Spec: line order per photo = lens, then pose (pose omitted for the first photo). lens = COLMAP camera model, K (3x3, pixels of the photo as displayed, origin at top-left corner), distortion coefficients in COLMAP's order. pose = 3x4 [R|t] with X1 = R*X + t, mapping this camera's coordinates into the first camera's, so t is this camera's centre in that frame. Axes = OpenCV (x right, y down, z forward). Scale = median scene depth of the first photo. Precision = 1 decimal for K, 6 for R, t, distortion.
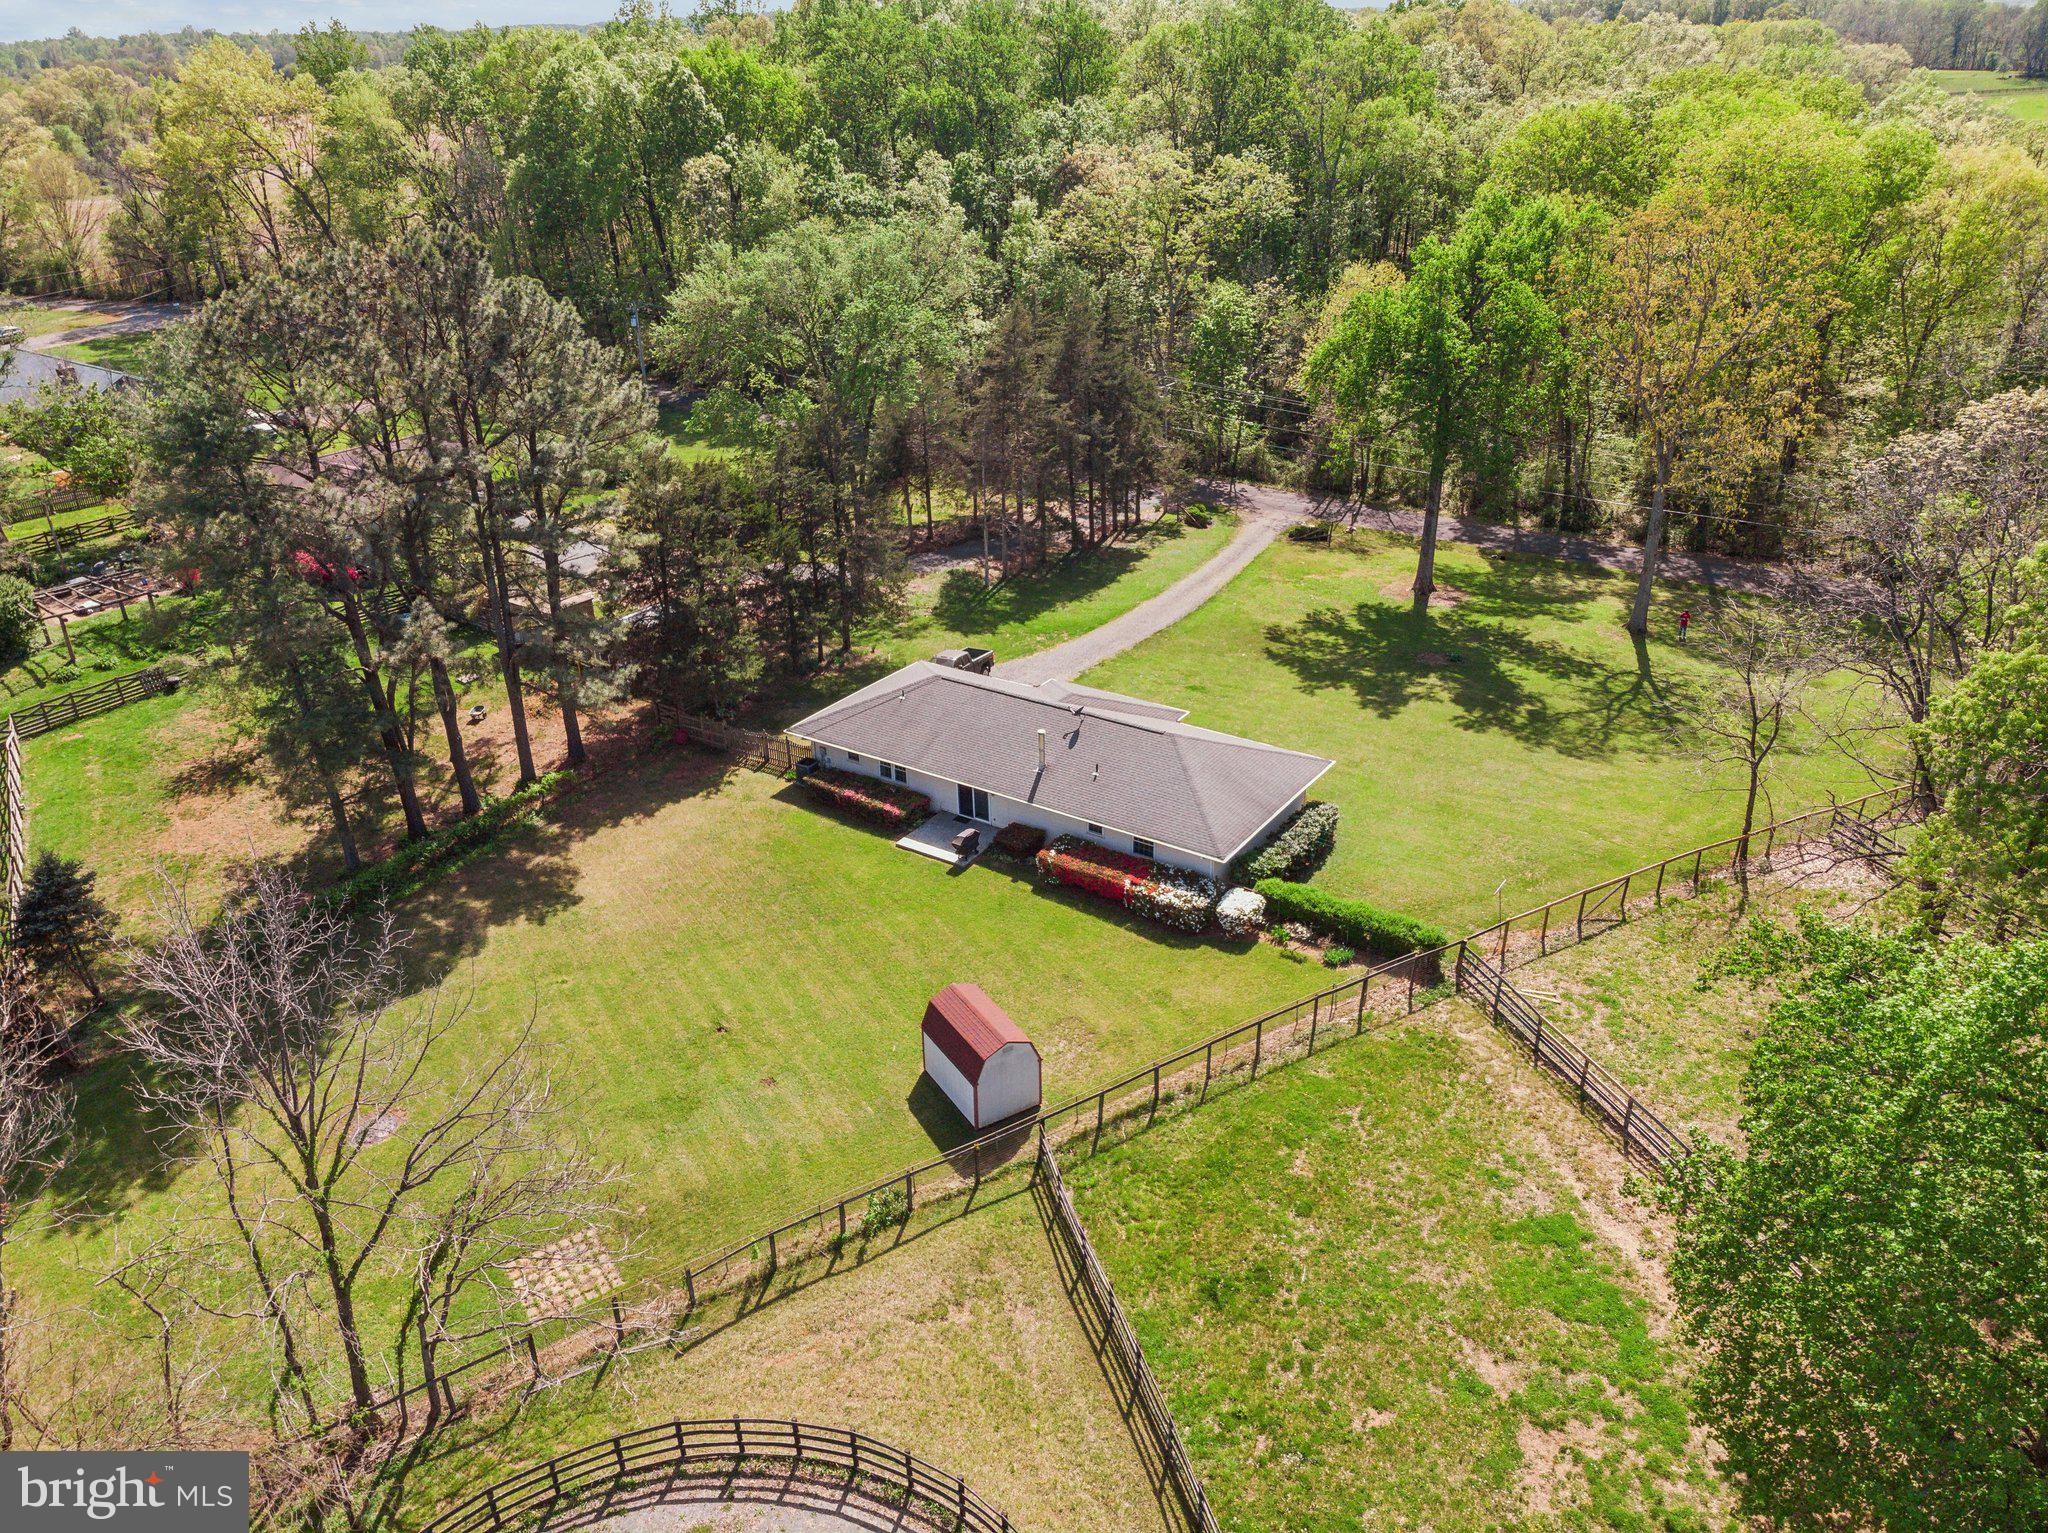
lens RADIAL K [[1518.5, 0, 1022.1], [0, 1518.5, 752.1], [0, 0, 1]] dist [-0.012534, -0.003473]
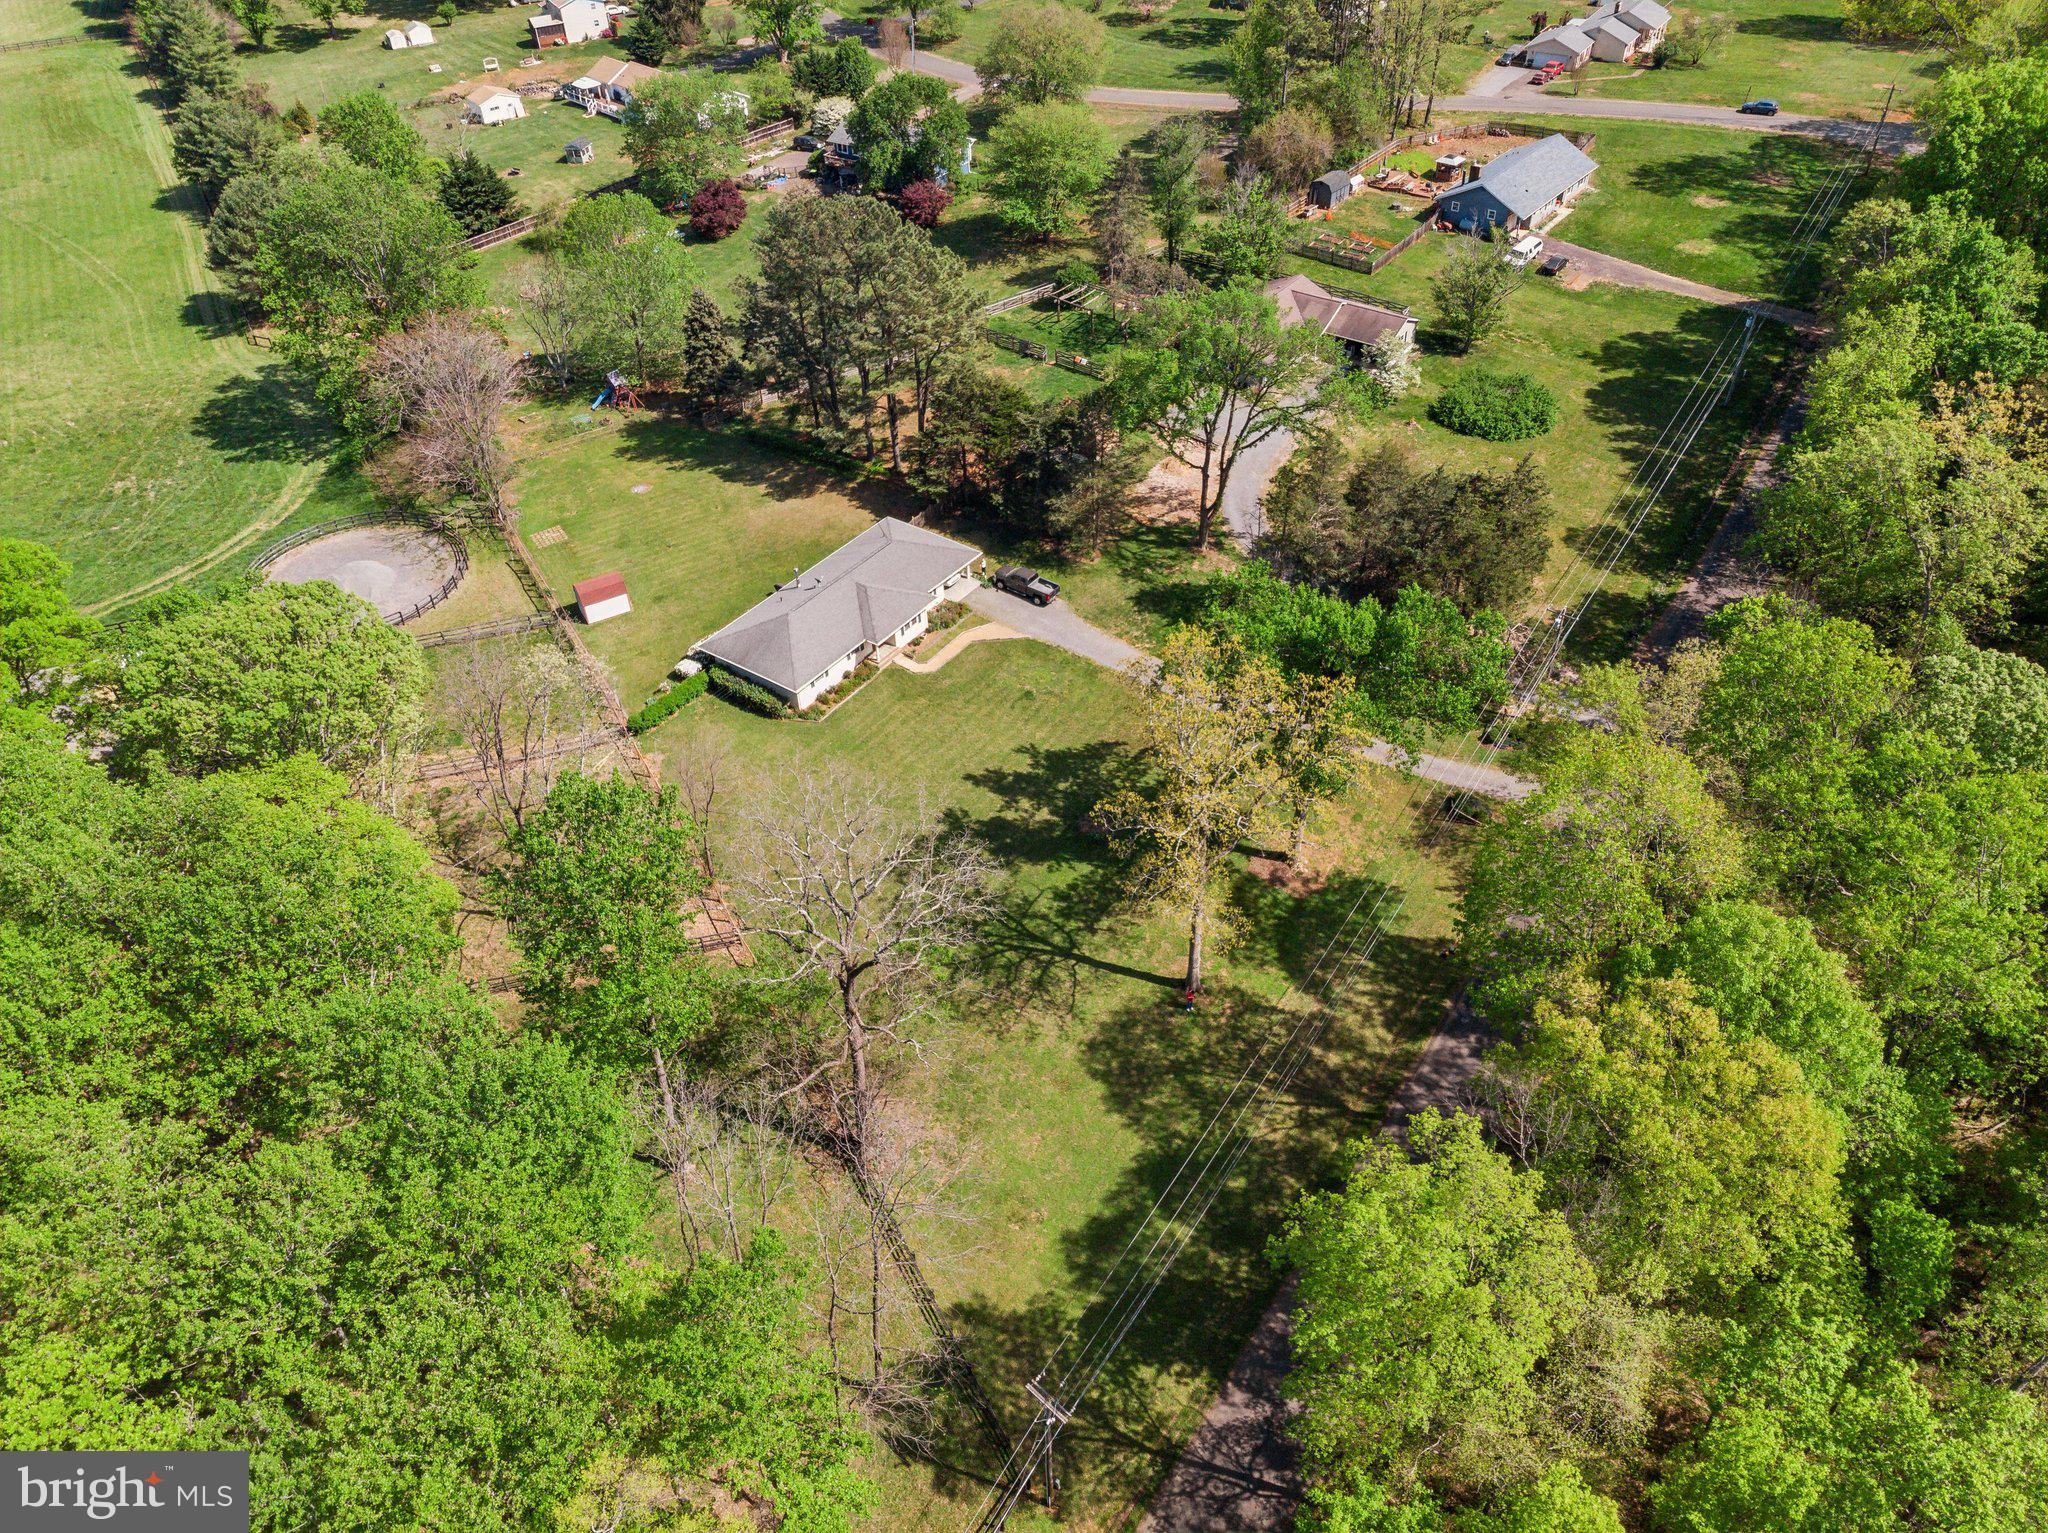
lens RADIAL K [[1518.5, 0, 1020.8], [0, 1518.5, 763.3], [0, 0, 1]] dist [-0.012534, -0.003473]
pose [[-0.027901, 0.664023, -0.747191, 1.186502], [-0.404684, 0.675985, 0.615854, -0.847267], [0.914031, 0.319559, 0.249858, 0.652077]]
